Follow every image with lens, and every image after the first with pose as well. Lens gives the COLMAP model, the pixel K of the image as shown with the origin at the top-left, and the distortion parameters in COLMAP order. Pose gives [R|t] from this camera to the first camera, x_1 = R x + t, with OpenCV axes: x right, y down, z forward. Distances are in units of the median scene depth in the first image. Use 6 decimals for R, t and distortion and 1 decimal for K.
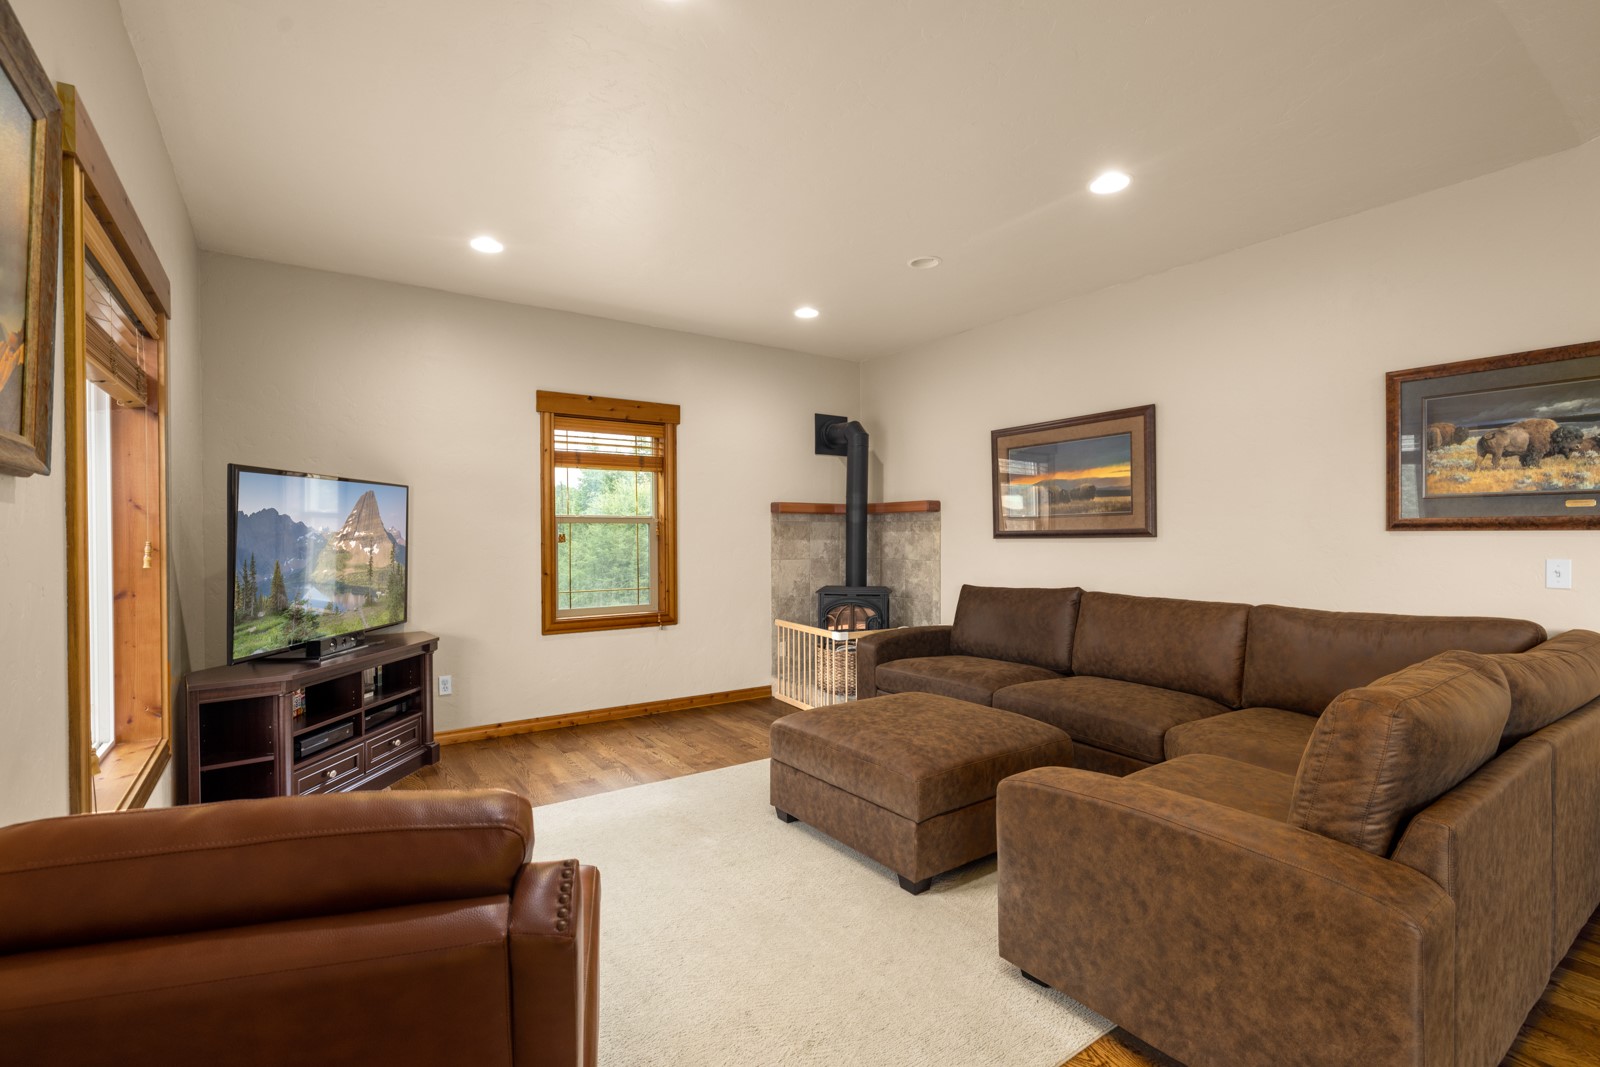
lens RADIAL K [[727.7, 0, 783.5], [0, 727.7, 539.3], [0, 0, 1]] dist [0.000528, -0.000182]
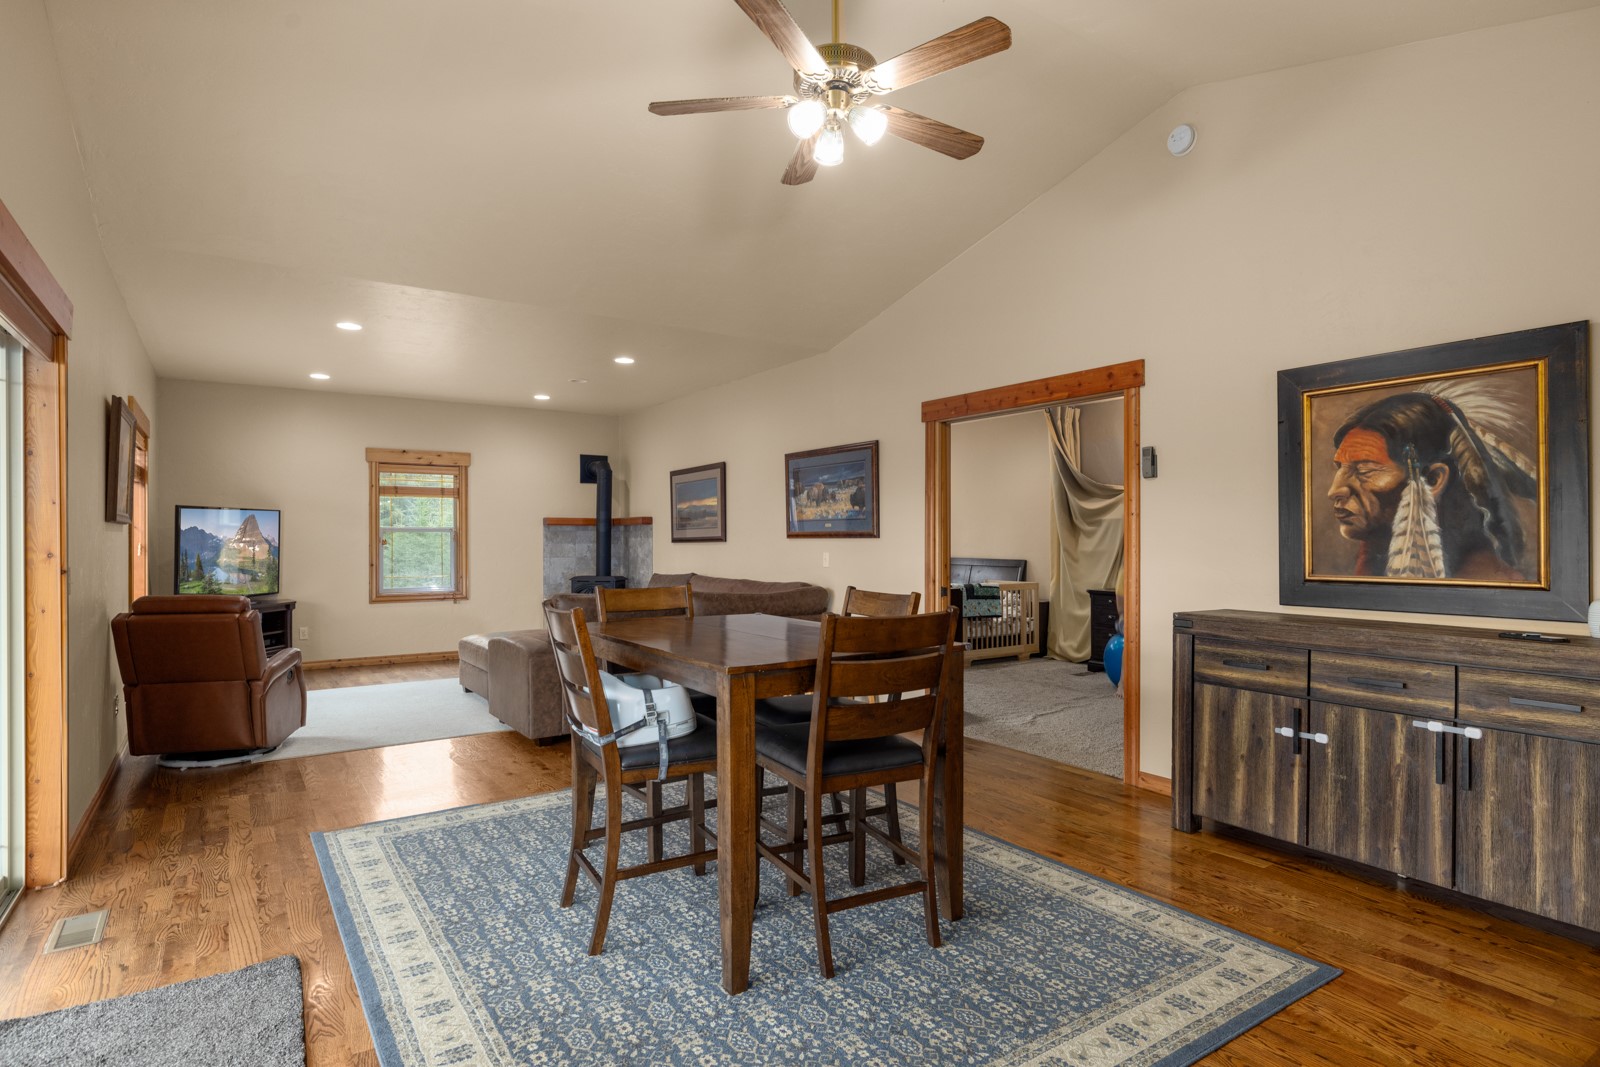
lens RADIAL K [[857.6, 0, 800.0], [0, 857.6, 533.5], [0, 0, 1]] dist [0.000569, 0.000204]
pose [[0.999994, 0.000800, -0.003431, 0.600078], [-0.000851, 0.999889, -0.014877, 0.006736], [0.003419, 0.014880, 0.999883, -0.841883]]
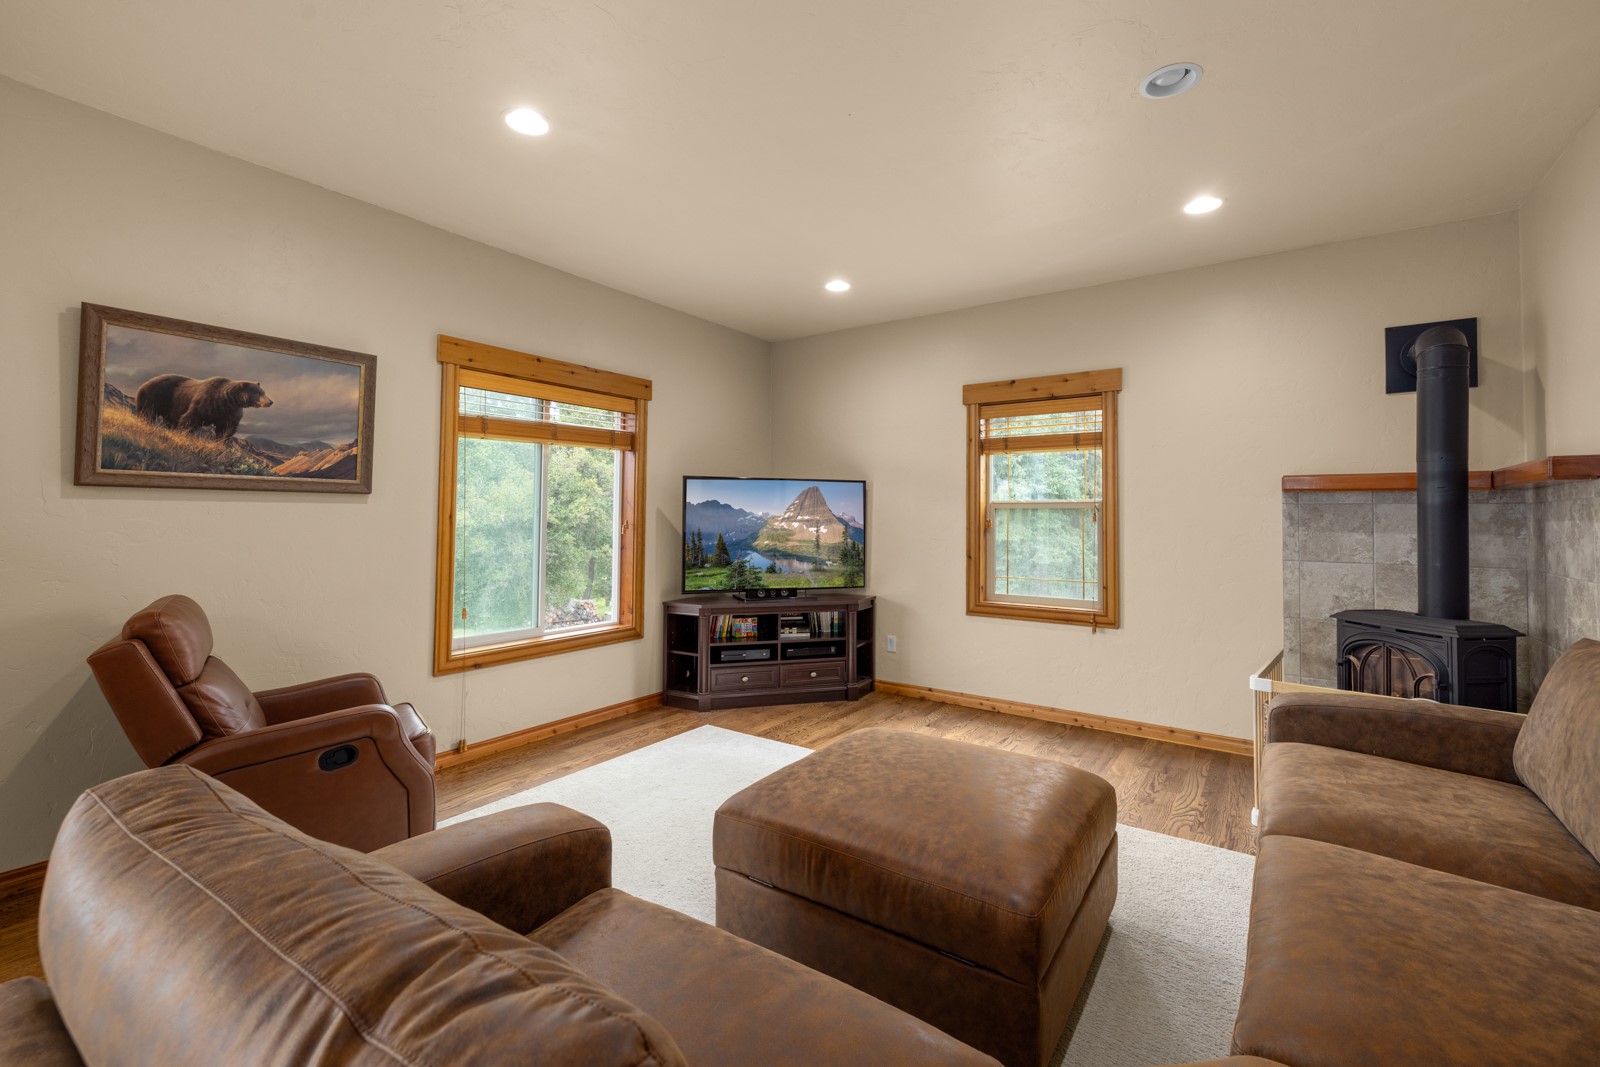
lens RADIAL K [[676.1, 0, 806.3], [0, 676.1, 500.1], [0, 0, 1]] dist [-0.002812, -0.000332]
pose [[0.349696, -0.019371, -0.936663, 0.507197], [-0.016952, 0.999492, -0.026999, -0.004607], [0.936710, 0.025319, 0.349190, 0.432388]]
